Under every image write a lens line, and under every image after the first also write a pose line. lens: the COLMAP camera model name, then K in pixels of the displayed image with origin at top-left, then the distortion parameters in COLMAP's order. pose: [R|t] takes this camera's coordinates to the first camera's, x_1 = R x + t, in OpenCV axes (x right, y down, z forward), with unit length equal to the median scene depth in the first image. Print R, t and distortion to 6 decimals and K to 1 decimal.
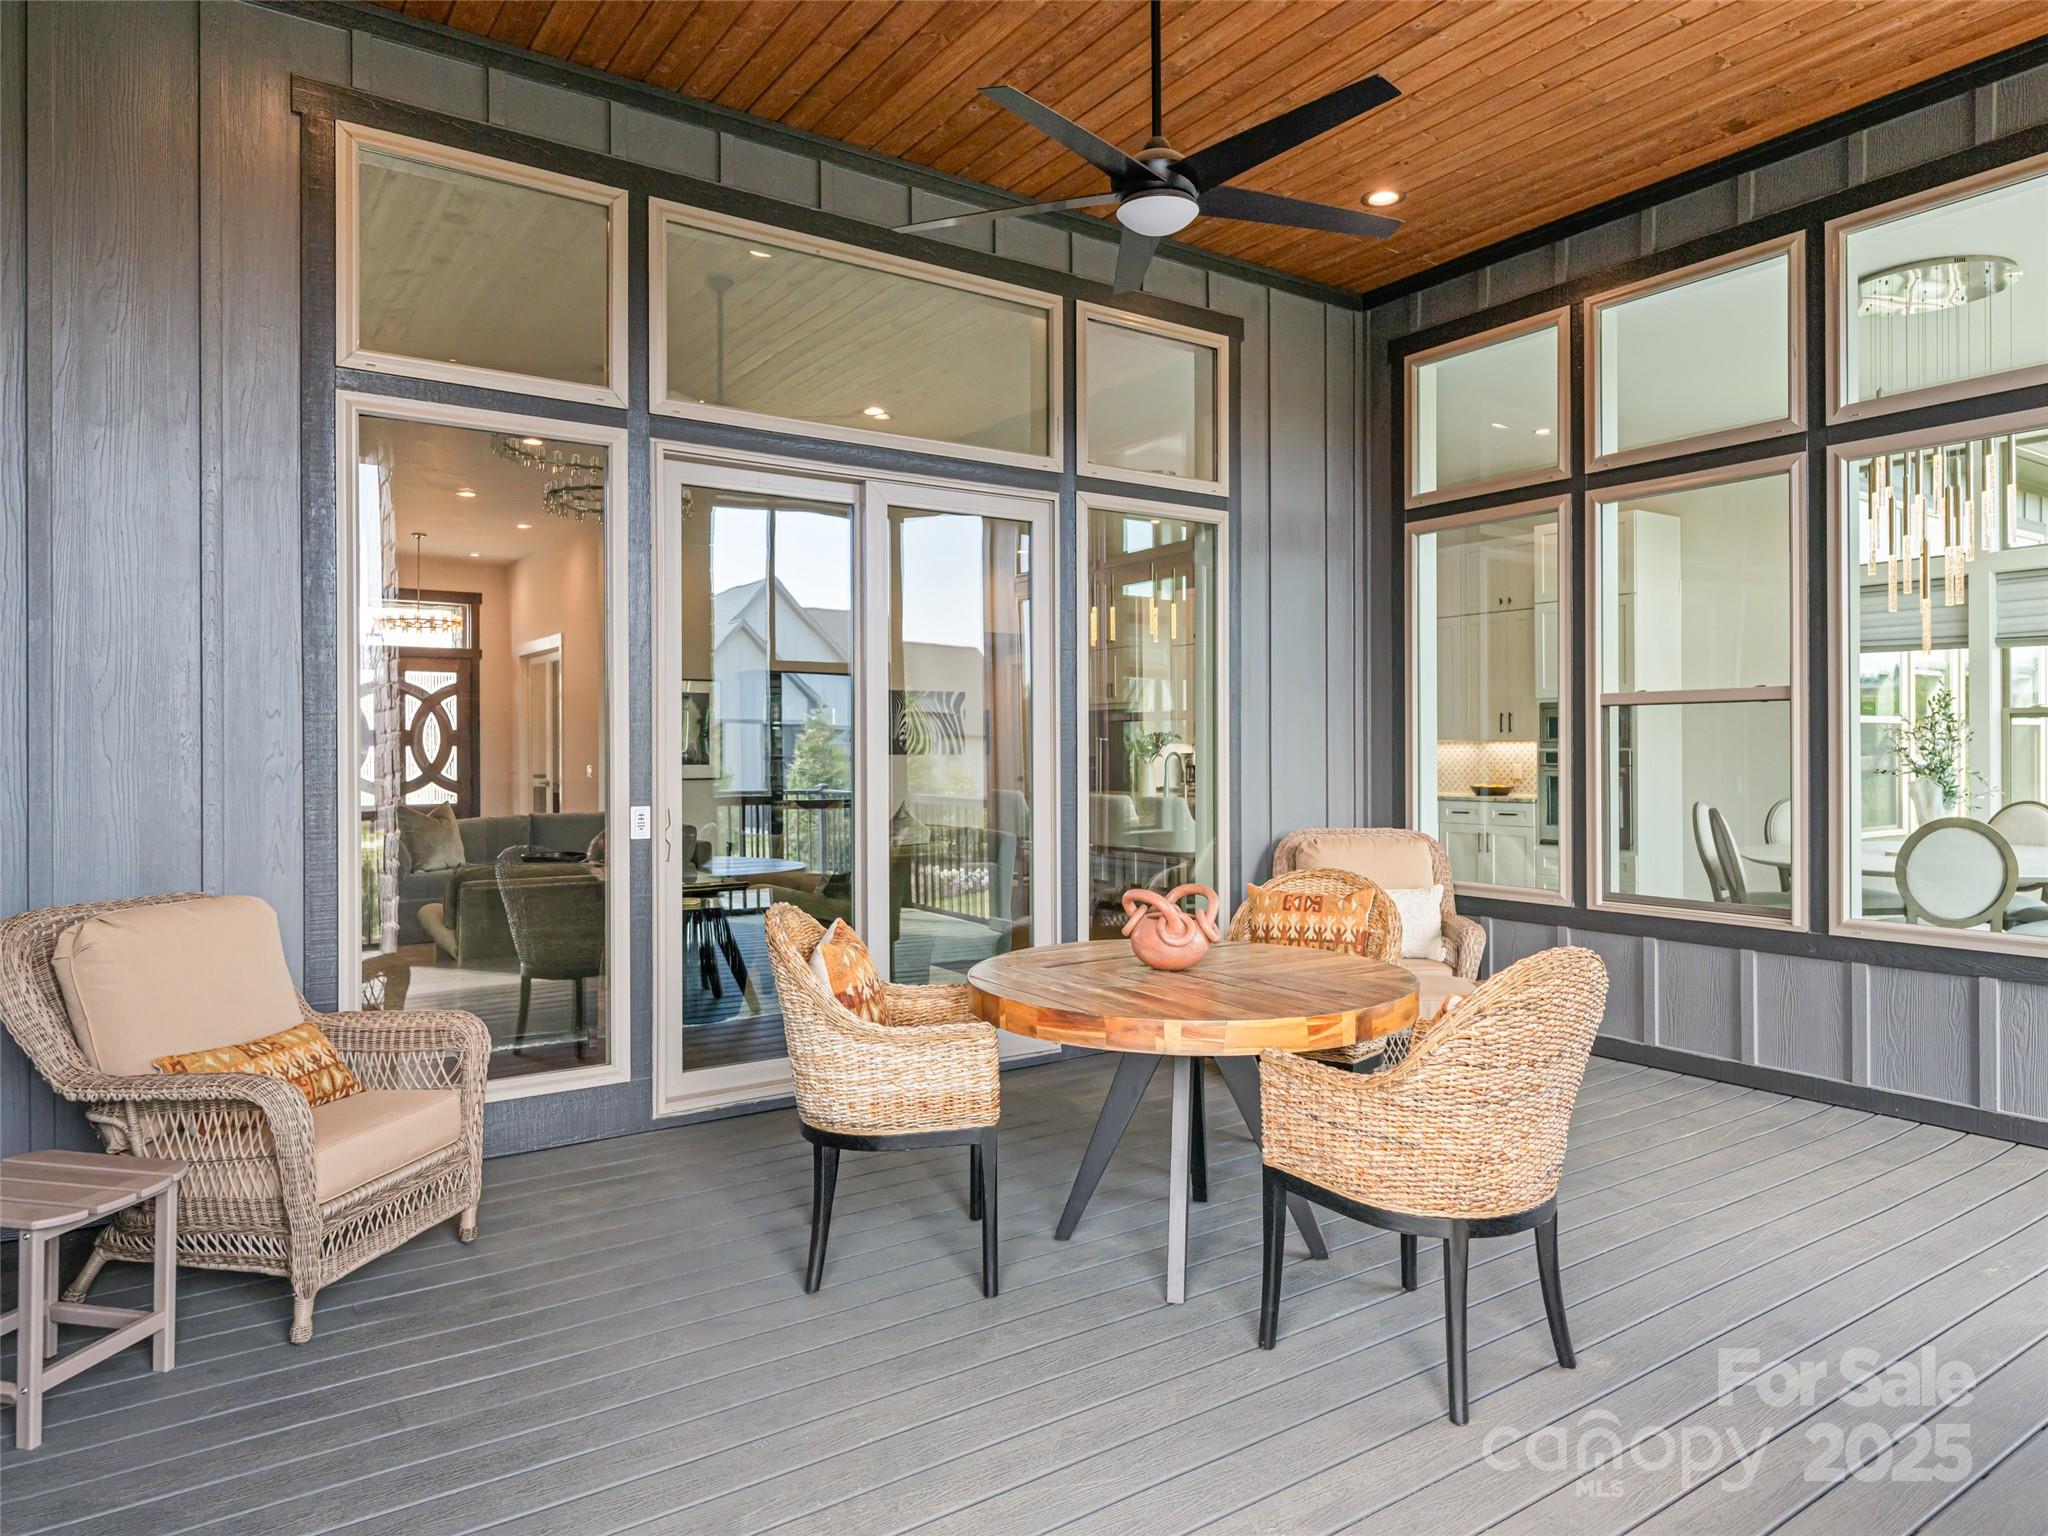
lens RADIAL K [[1321.9, 0, 1015.4], [0, 1321.9, 754.4], [0, 0, 1]] dist [0.001040, 0.004777]
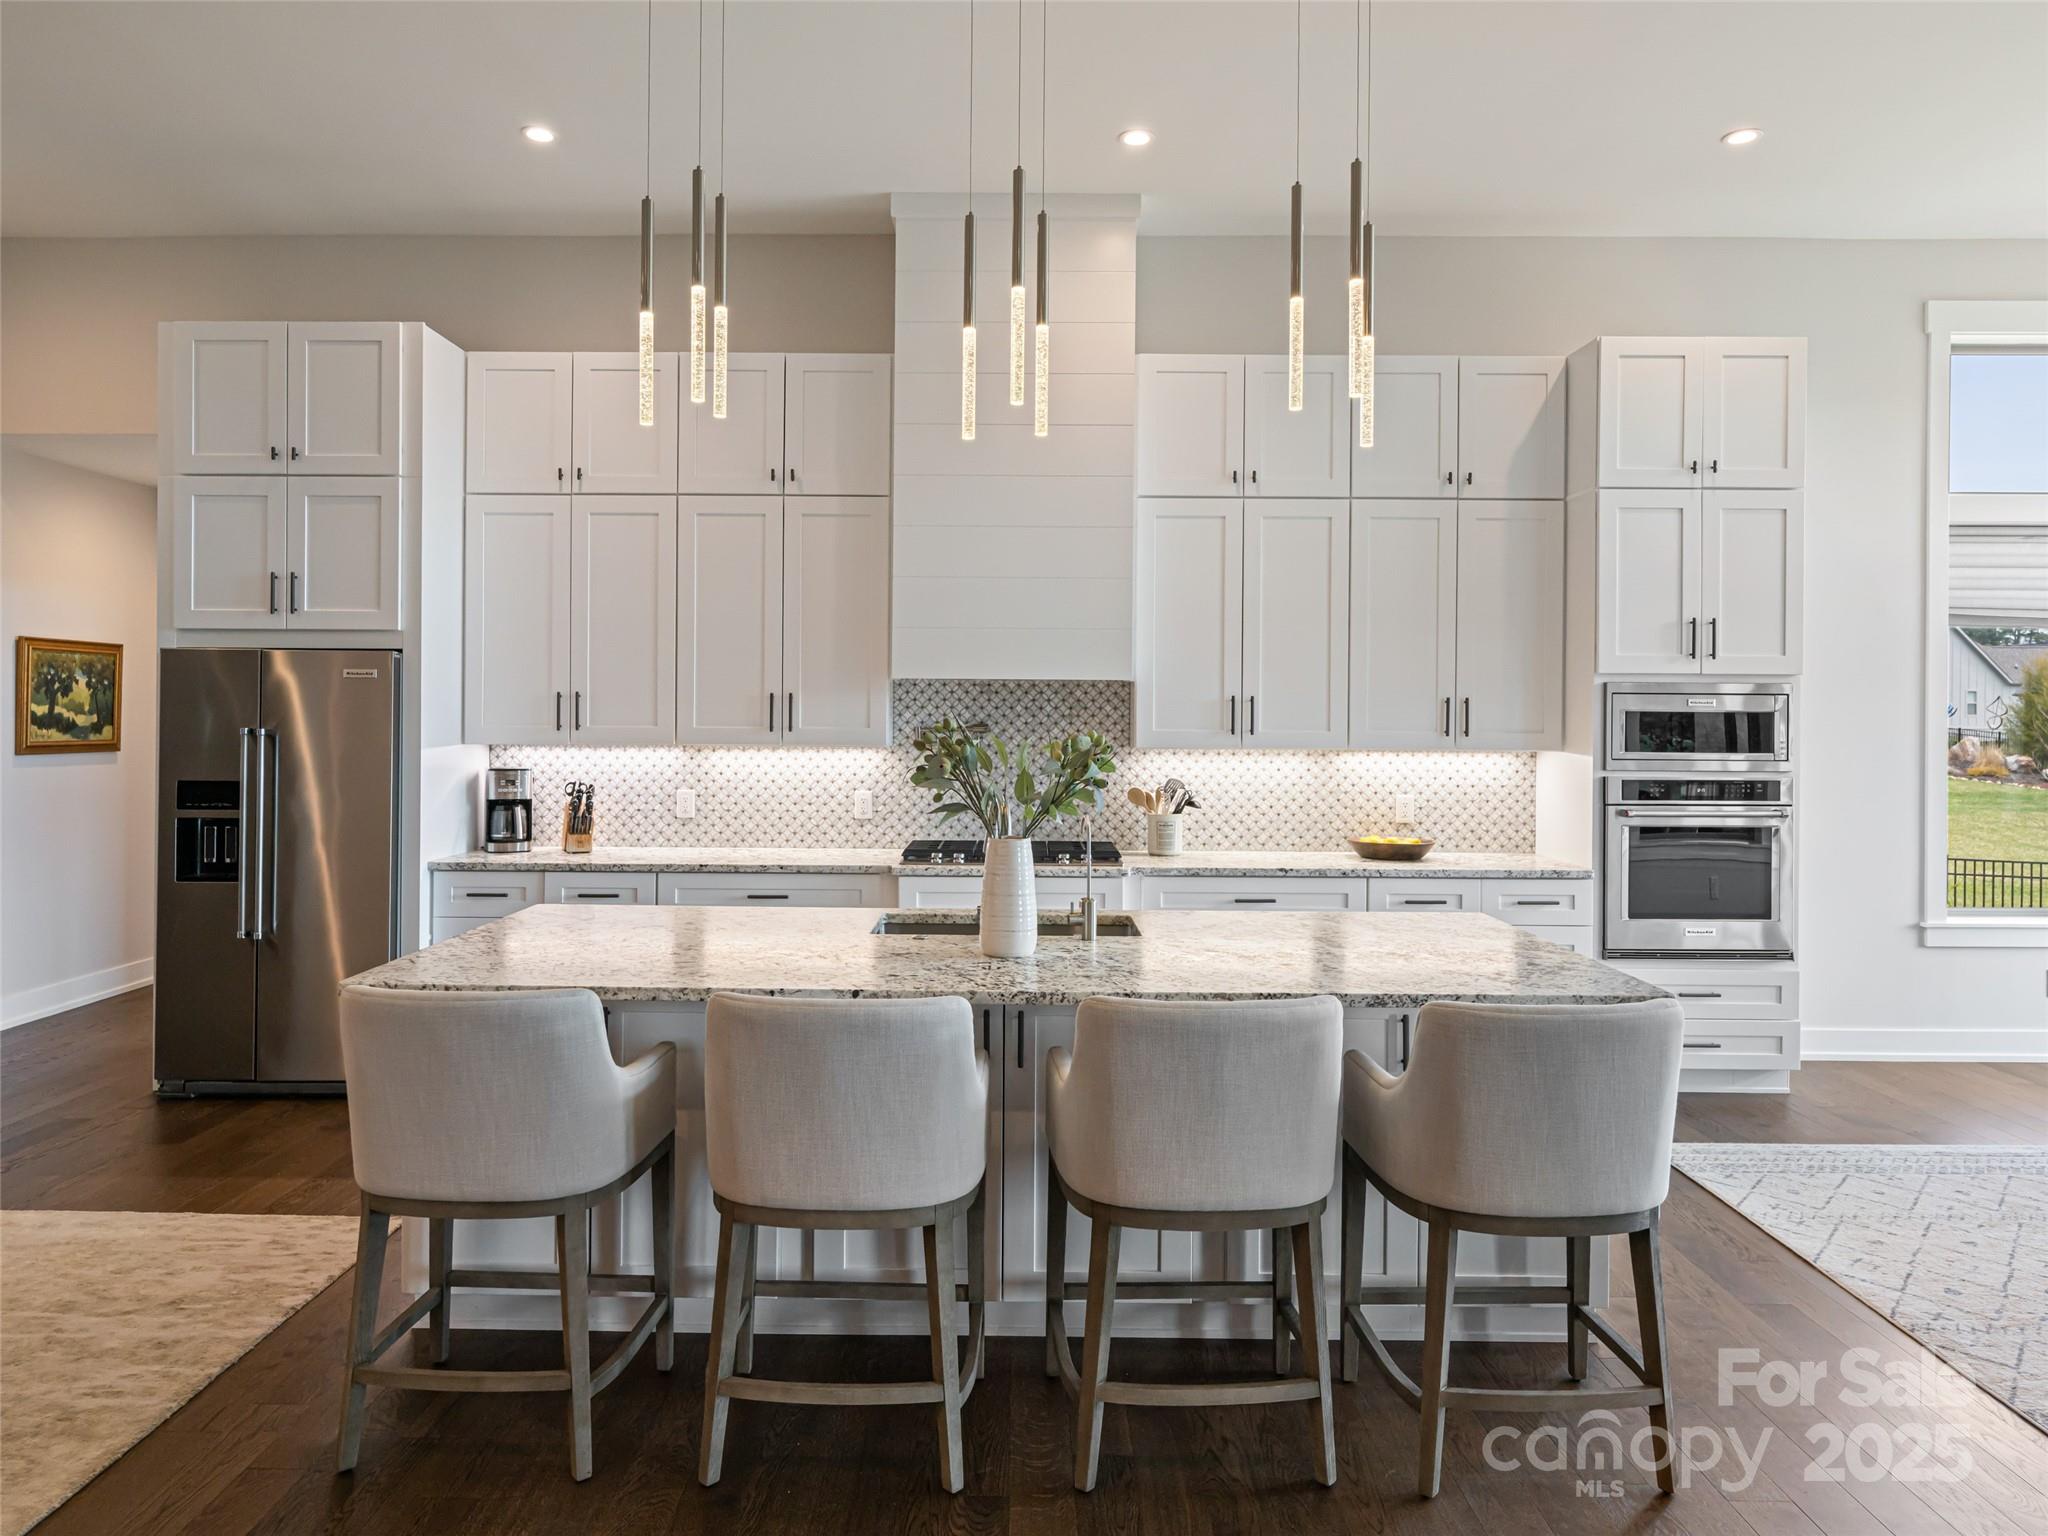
lens RADIAL K [[1321.9, 0, 997.9], [0, 1321.9, 722.4], [0, 0, 1]] dist [0.001040, 0.004777]
pose [[0.564745, 0.007730, 0.825229, -0.114538], [-0.008113, 0.999960, -0.003814, -0.014341], [-0.825225, -0.004541, 0.564786, 0.650083]]
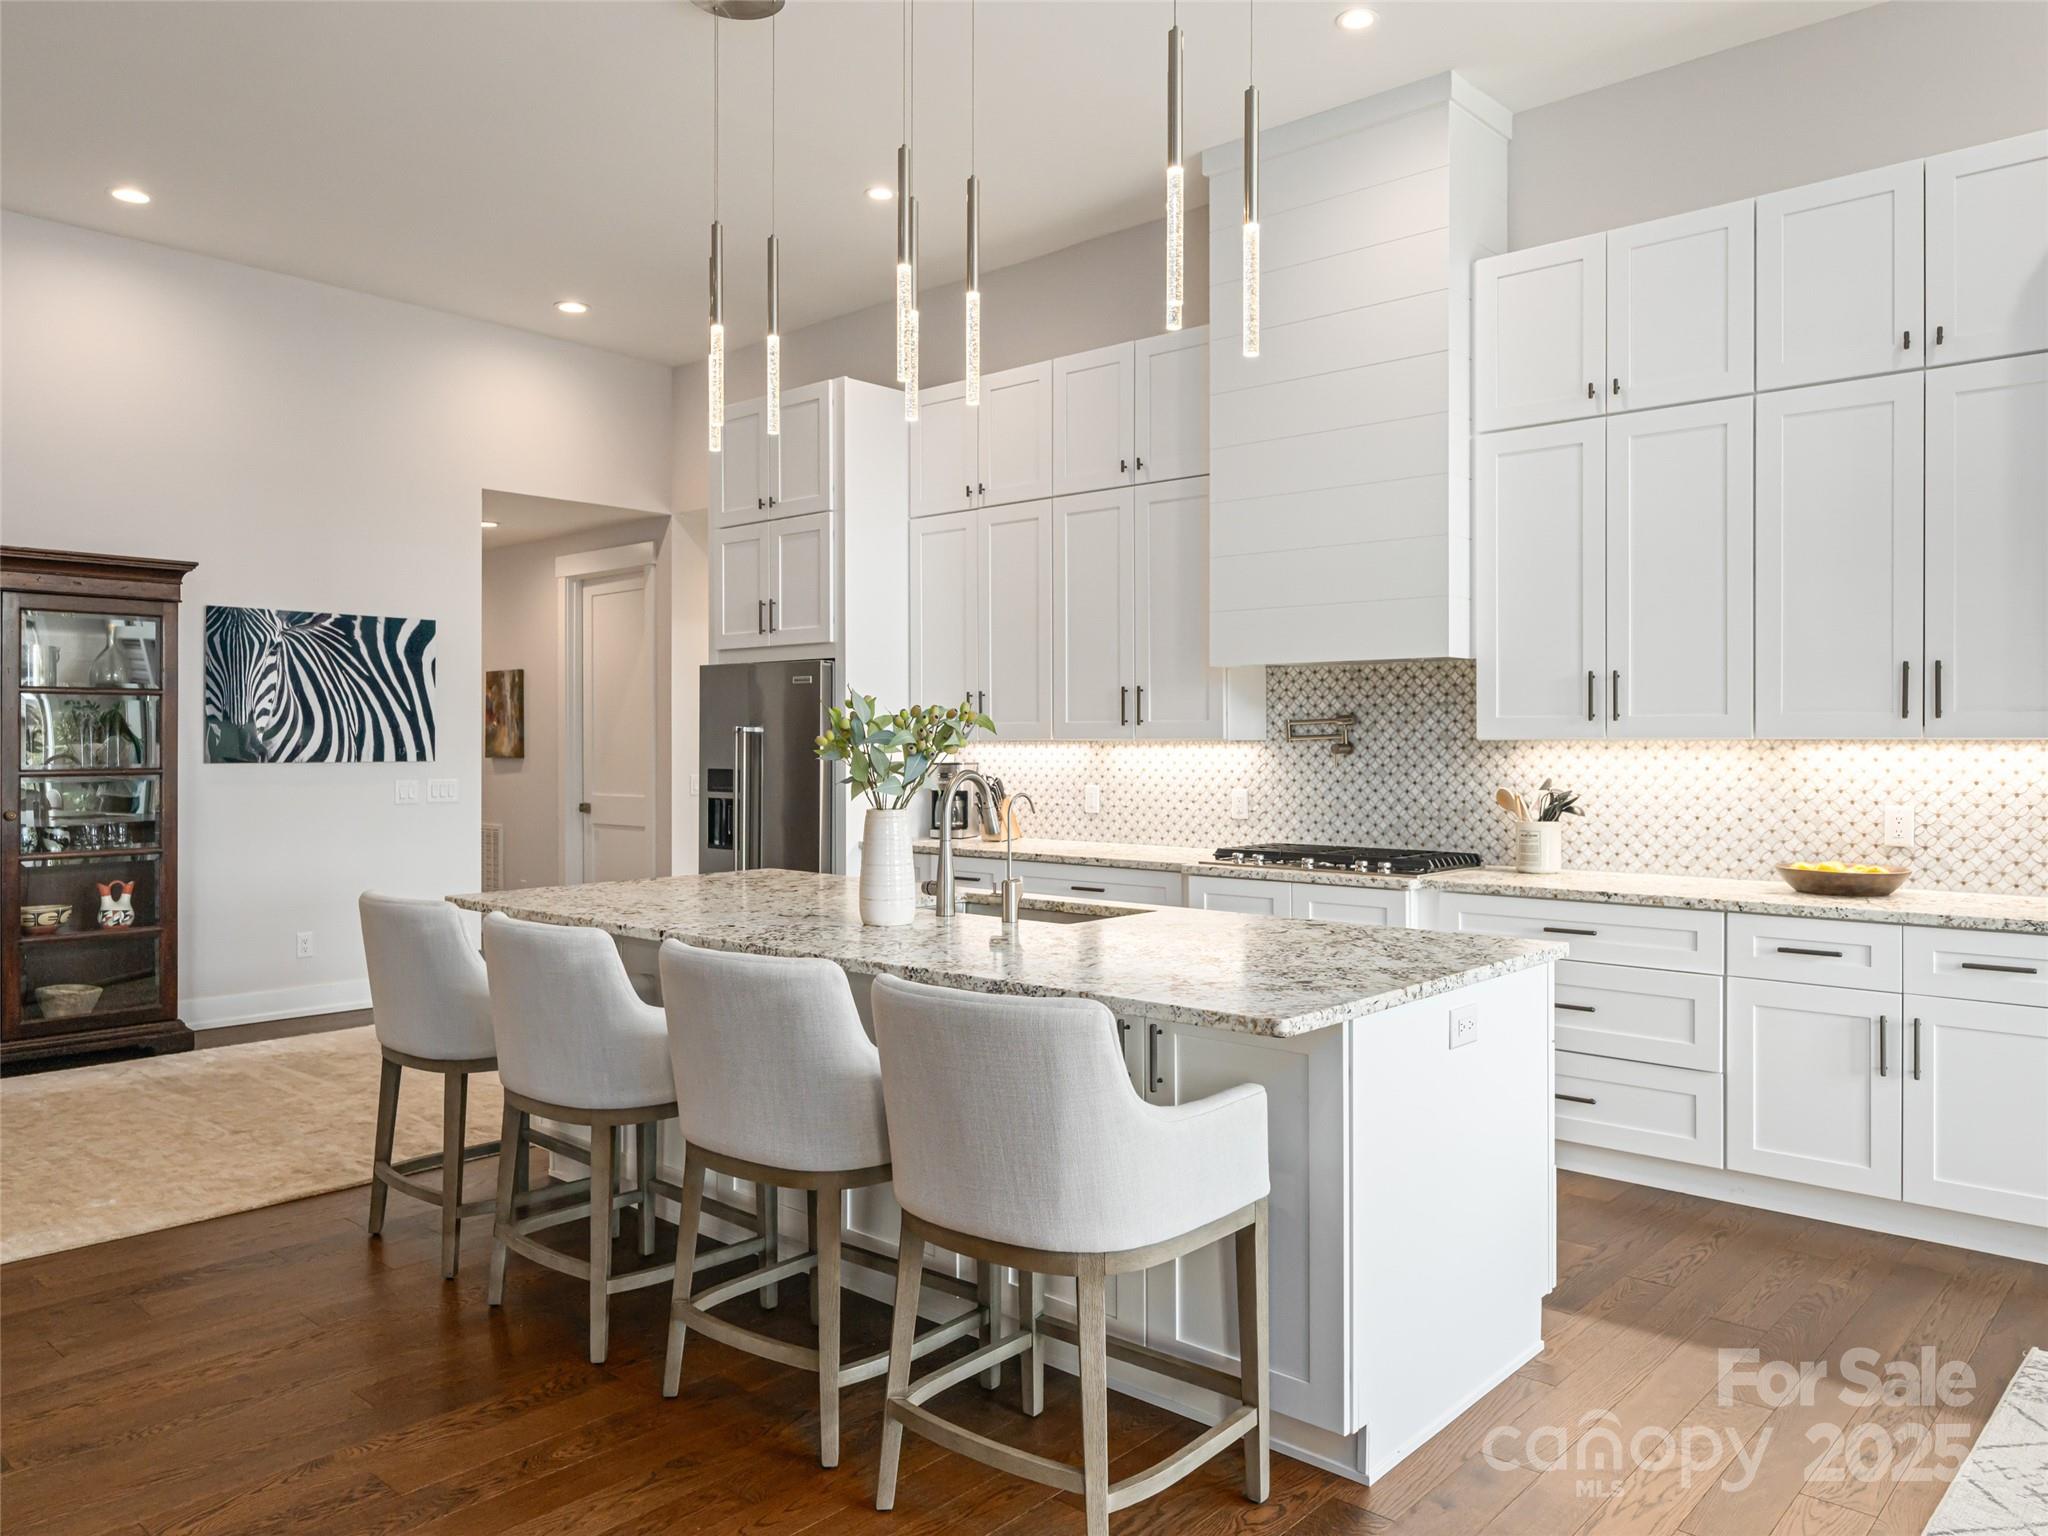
lens RADIAL K [[1456.5, 0, 1043.7], [0, 1456.5, 742.9], [0, 0, 1]] dist [0.003107, -0.001325]
pose [[0.967421, 0.004180, 0.253140, 0.039229], [-0.003799, 0.999991, -0.001995, -0.006590], [-0.253146, 0.000968, 0.967428, 0.520395]]
